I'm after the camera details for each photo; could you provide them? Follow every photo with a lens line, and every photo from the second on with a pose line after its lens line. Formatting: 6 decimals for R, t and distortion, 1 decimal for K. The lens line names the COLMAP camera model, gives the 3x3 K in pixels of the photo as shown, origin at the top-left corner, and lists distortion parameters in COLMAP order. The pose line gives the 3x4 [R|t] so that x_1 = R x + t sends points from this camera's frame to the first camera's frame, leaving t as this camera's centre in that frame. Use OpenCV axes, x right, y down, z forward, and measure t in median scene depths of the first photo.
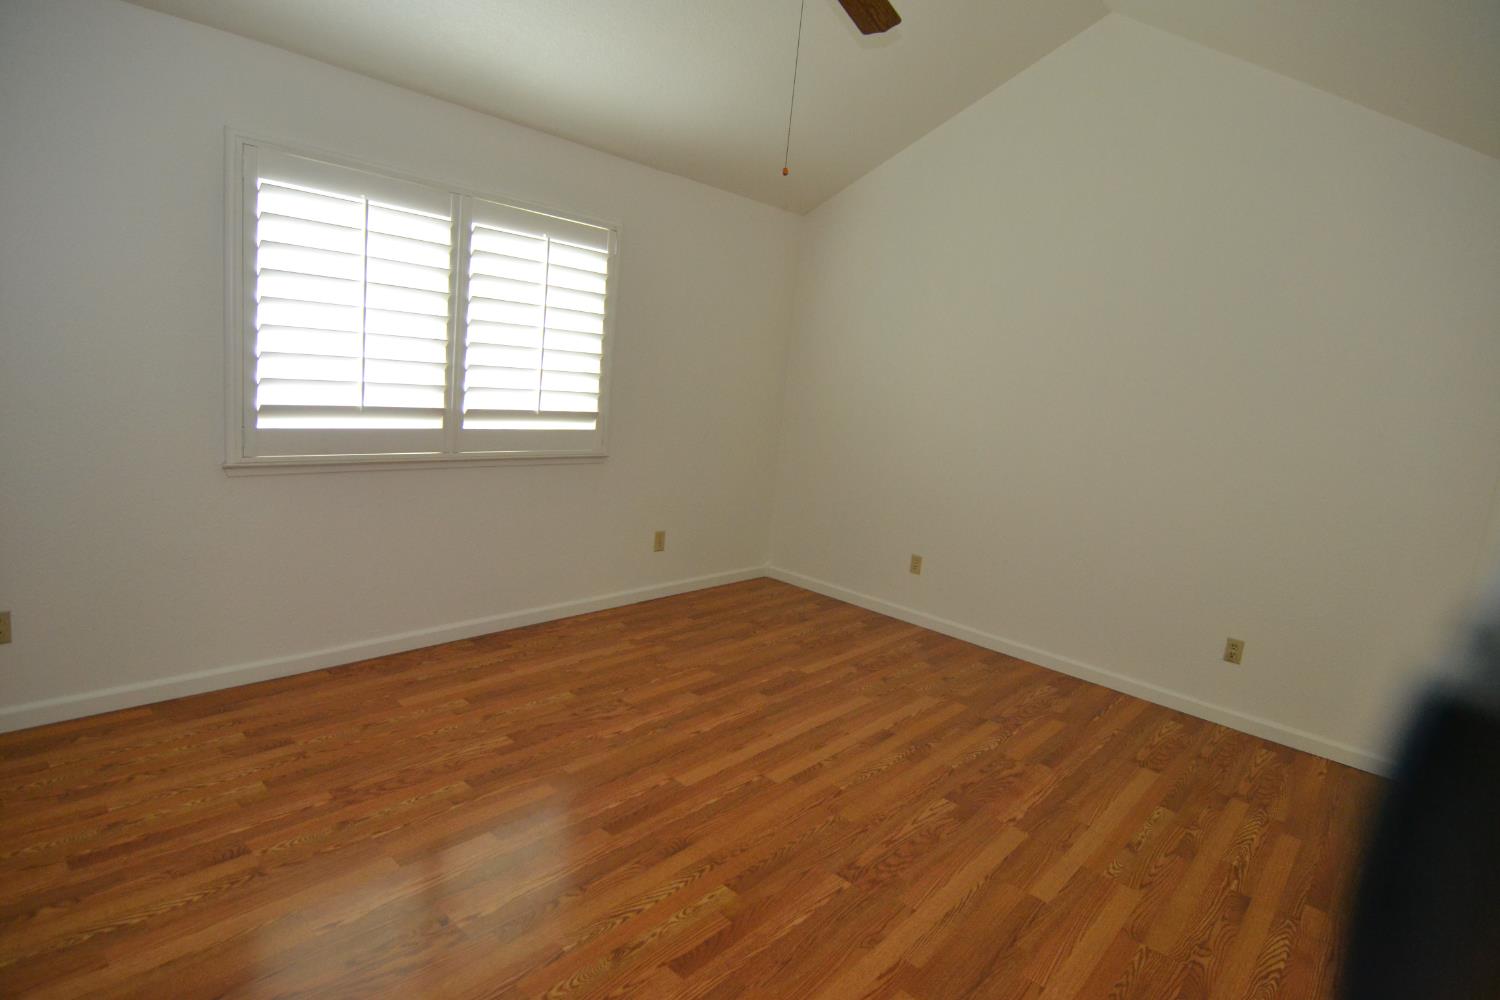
lens RADIAL K [[810.7, 0, 754.6], [0, 810.7, 505.0], [0, 0, 1]] dist [-0.011933, -0.001646]
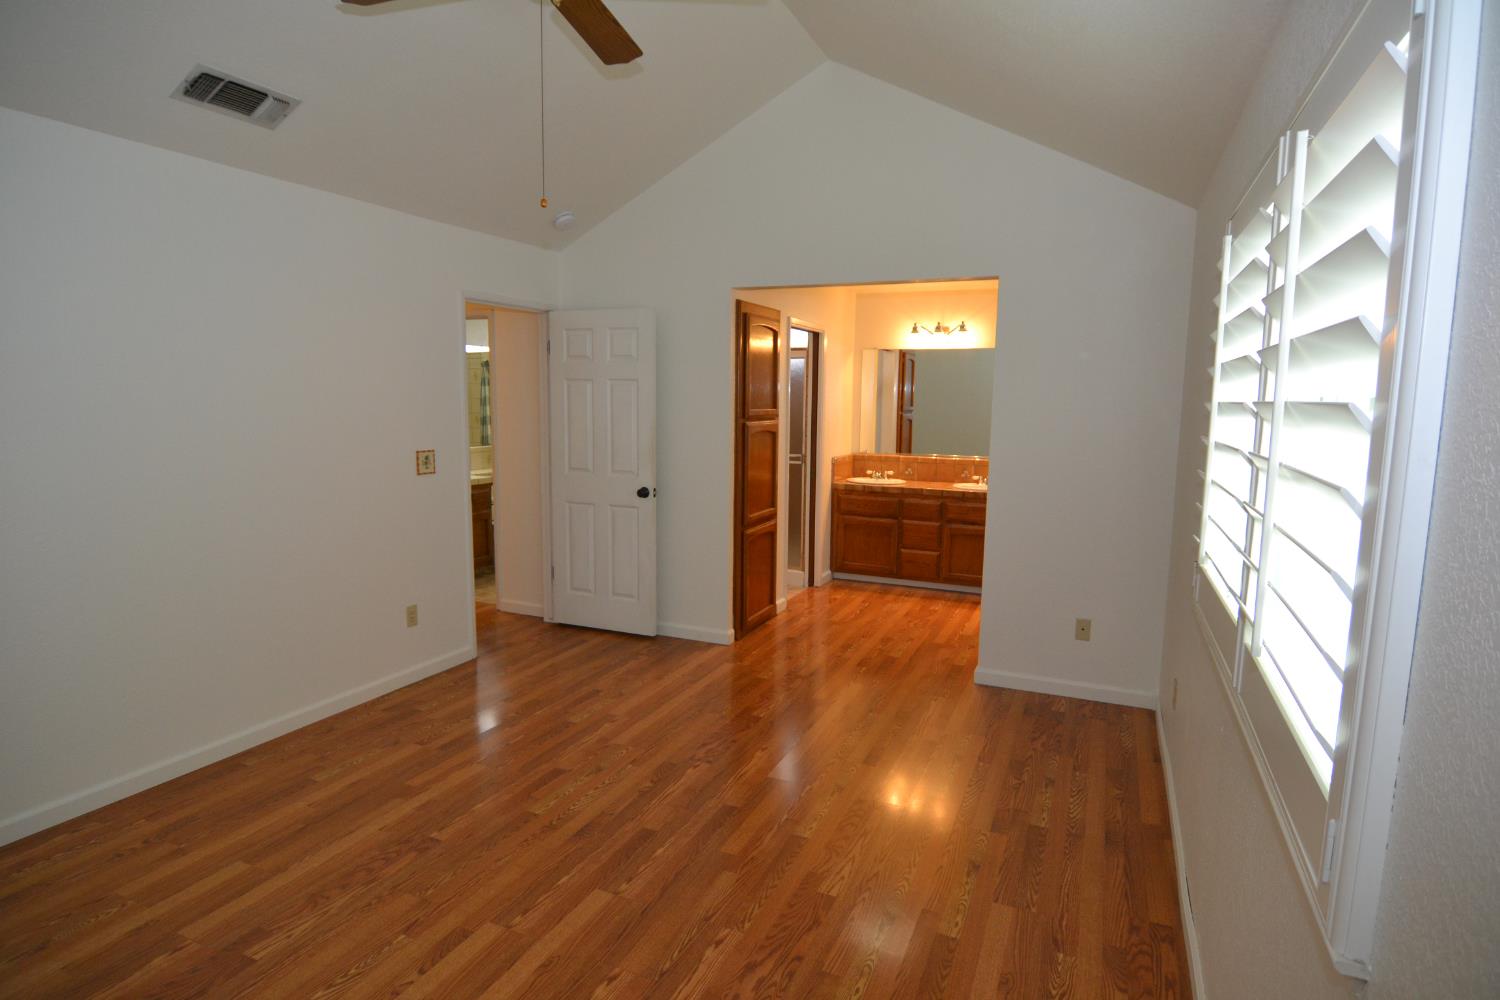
lens RADIAL K [[810.7, 0, 754.6], [0, 810.7, 505.0], [0, 0, 1]] dist [-0.011933, -0.001646]
pose [[-0.948009, -0.071440, -0.310123, 0.053136], [-0.160058, 0.949294, 0.270597, -0.298688], [0.275066, 0.306166, -0.911373, 1.589115]]
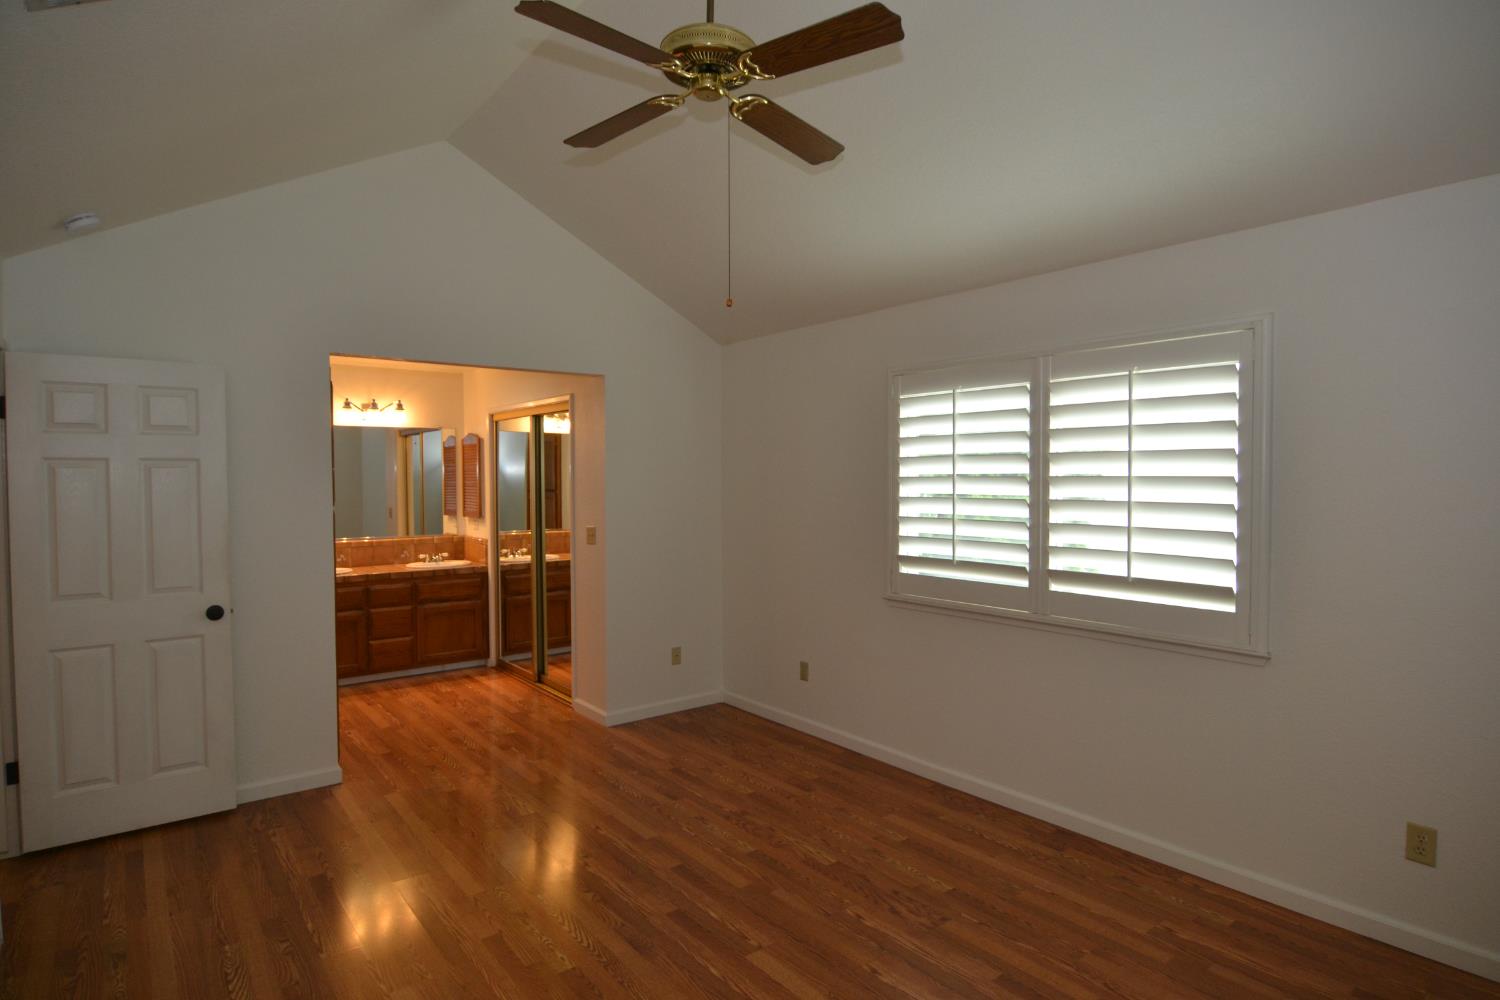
lens RADIAL K [[810.7, 0, 754.6], [0, 810.7, 505.0], [0, 0, 1]] dist [-0.011933, -0.001646]
pose [[-0.177763, -0.064494, -0.981958, 0.776964], [-0.191330, 0.981073, -0.029799, -0.119427], [0.965294, 0.182581, -0.186738, 0.998103]]
